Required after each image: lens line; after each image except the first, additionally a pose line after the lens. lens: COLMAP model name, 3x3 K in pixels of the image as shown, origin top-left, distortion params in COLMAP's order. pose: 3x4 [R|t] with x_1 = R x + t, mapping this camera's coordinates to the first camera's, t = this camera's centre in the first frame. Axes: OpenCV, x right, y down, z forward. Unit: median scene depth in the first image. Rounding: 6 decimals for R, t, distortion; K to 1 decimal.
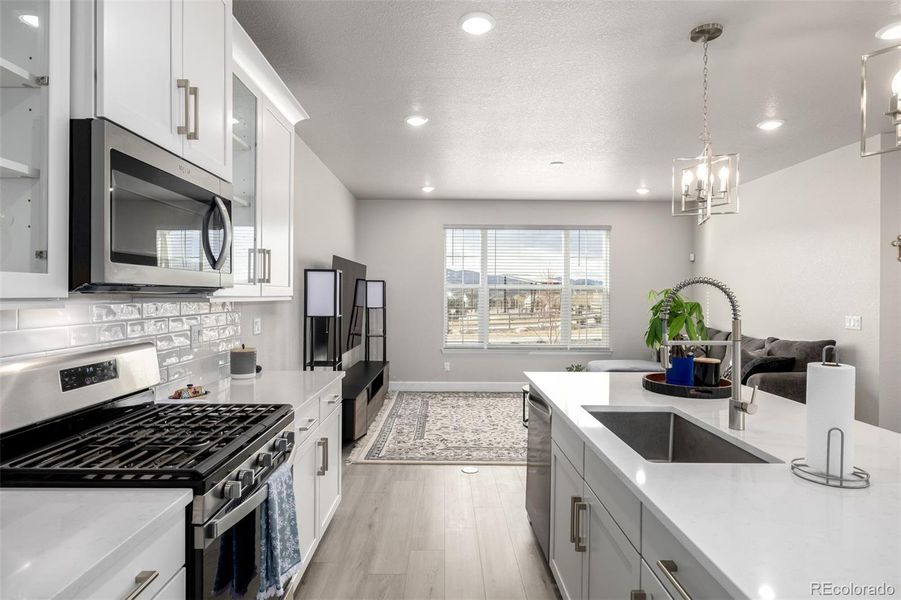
lens RADIAL K [[489.6, 0, 449.7], [0, 489.6, 291.0], [0, 0, 1]] dist [-0.000165, -0.000180]
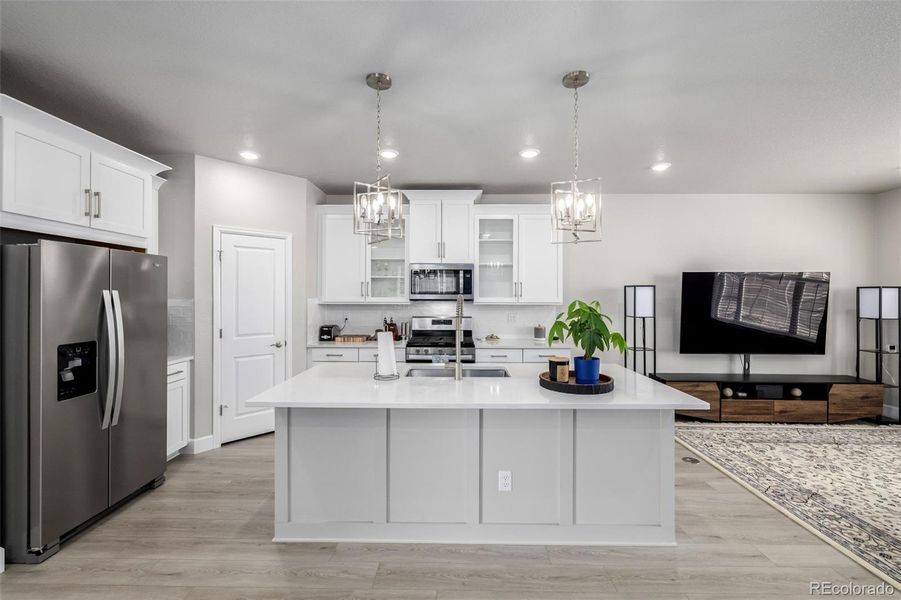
lens RADIAL K [[378.3, 0, 449.2], [0, 378.3, 295.1], [0, 0, 1]] dist [0.000379, -0.000273]
pose [[-0.026766, -0.007382, -0.999614, 0.778041], [0.002727, 0.999968, -0.007458, -0.006647], [0.999638, -0.002925, -0.026745, 0.395807]]
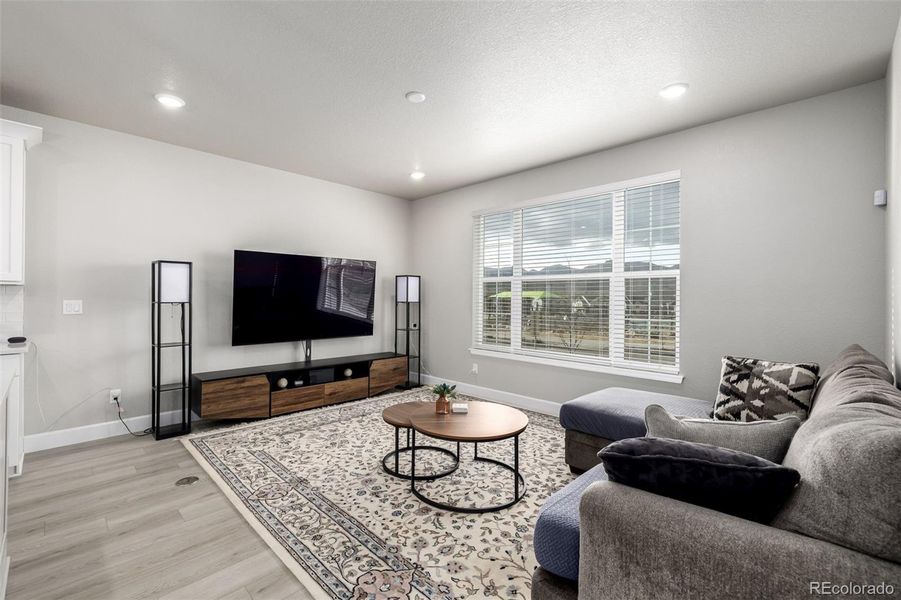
lens RADIAL K [[391.2, 0, 449.0], [0, 391.2, 296.8], [0, 0, 1]] dist [0.002718, 0.000233]
pose [[0.706805, -0.003696, -0.707399, 0.724759], [0.003654, 0.999992, -0.001574, 0.035365], [0.707399, -0.001472, 0.706813, 0.704405]]
